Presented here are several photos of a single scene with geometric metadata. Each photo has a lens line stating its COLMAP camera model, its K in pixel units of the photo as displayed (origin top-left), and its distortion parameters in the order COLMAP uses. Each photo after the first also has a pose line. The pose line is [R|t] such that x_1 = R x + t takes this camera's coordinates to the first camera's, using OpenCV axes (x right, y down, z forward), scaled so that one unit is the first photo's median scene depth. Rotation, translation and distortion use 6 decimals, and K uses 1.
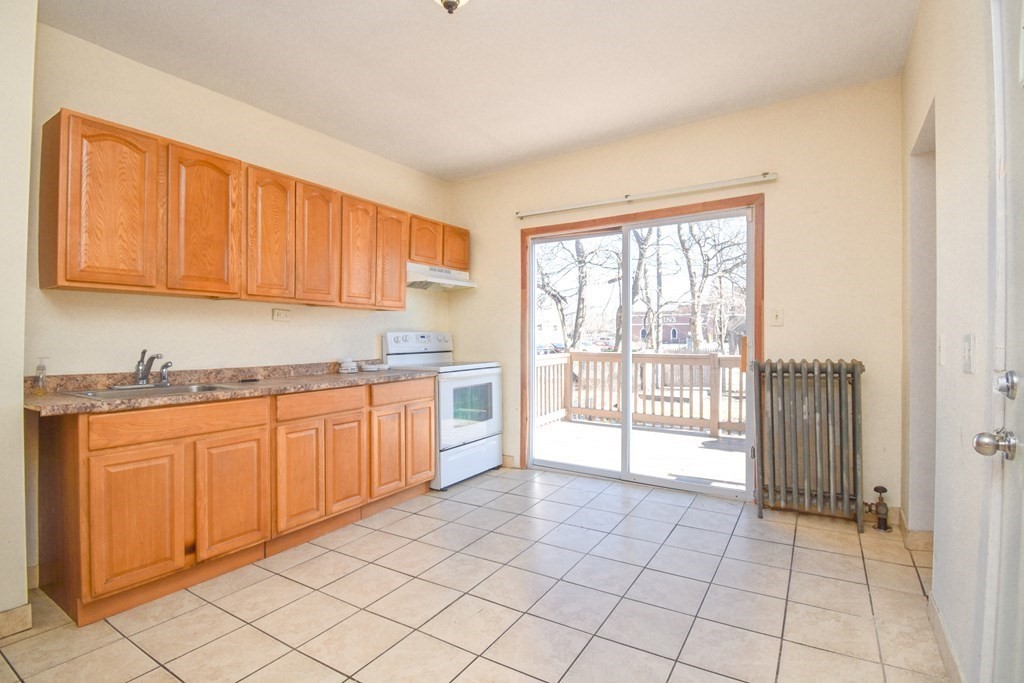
lens RADIAL K [[499.8, 0, 507.1], [0, 499.8, 339.9], [0, 0, 1]] dist [-0.006694, -0.002675]
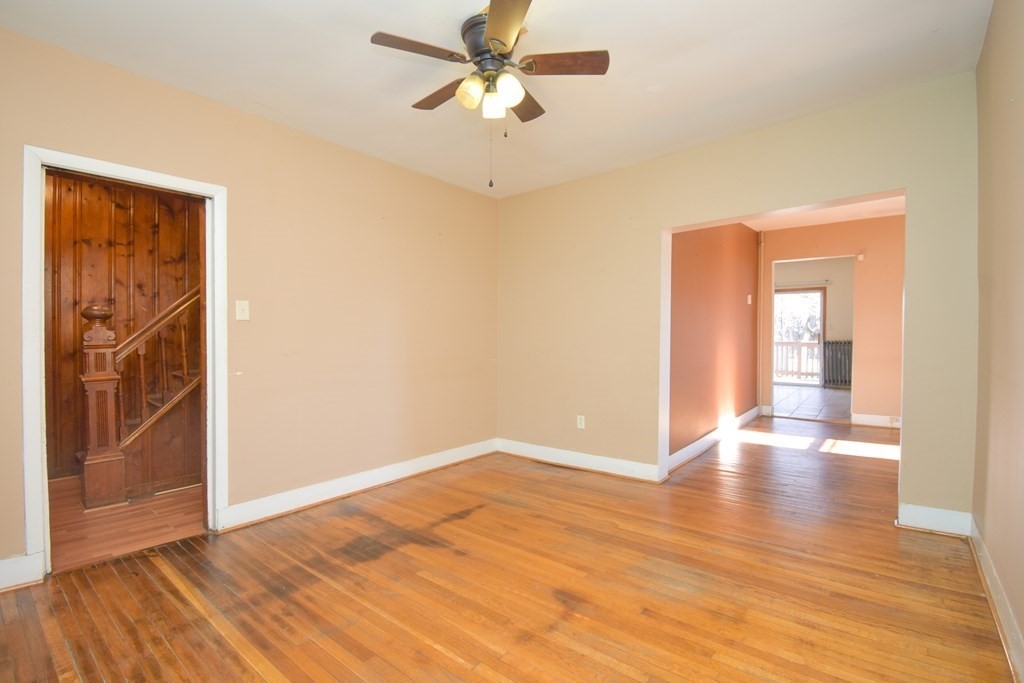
lens RADIAL K [[457.6, 0, 514.9], [0, 457.6, 334.5], [0, 0, 1]] dist [0.009208, -0.019605]
pose [[0.992743, -0.002733, -0.120221, -0.847171], [0.005464, 0.999734, 0.022396, -0.055088], [0.120128, -0.022890, 0.992494, -1.637495]]
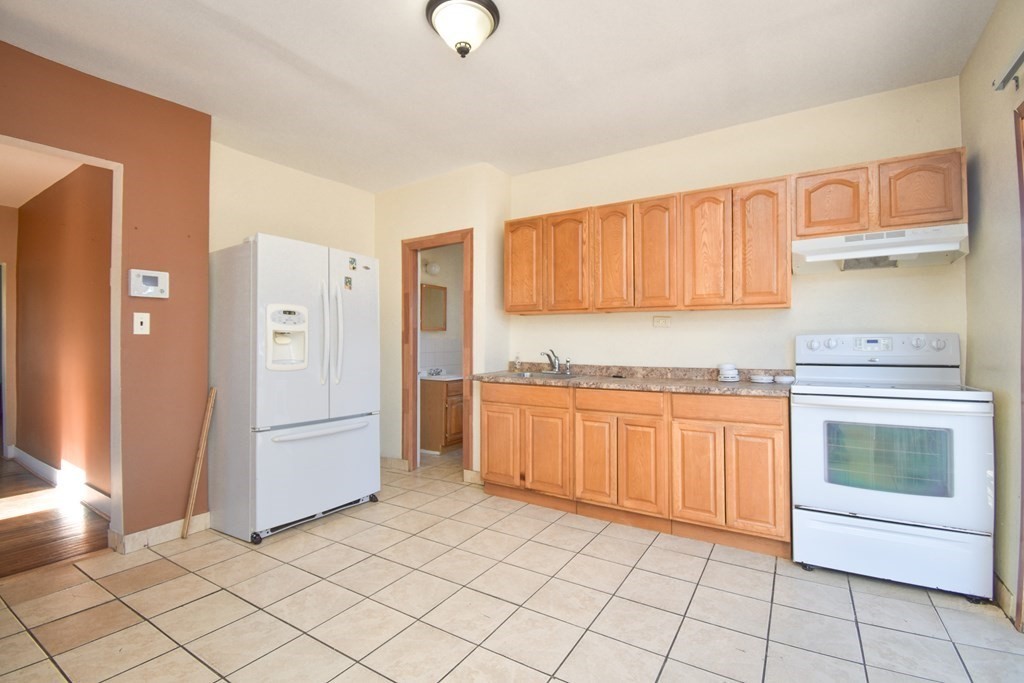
lens RADIAL K [[457.6, 0, 510.0], [0, 457.6, 335.7], [0, 0, 1]] dist [0.009208, -0.019605]
pose [[-0.011193, -0.008197, -0.999904, 0.634182], [-0.002008, 0.999965, -0.008175, -0.010363], [0.999935, 0.001916, -0.011209, 0.763681]]
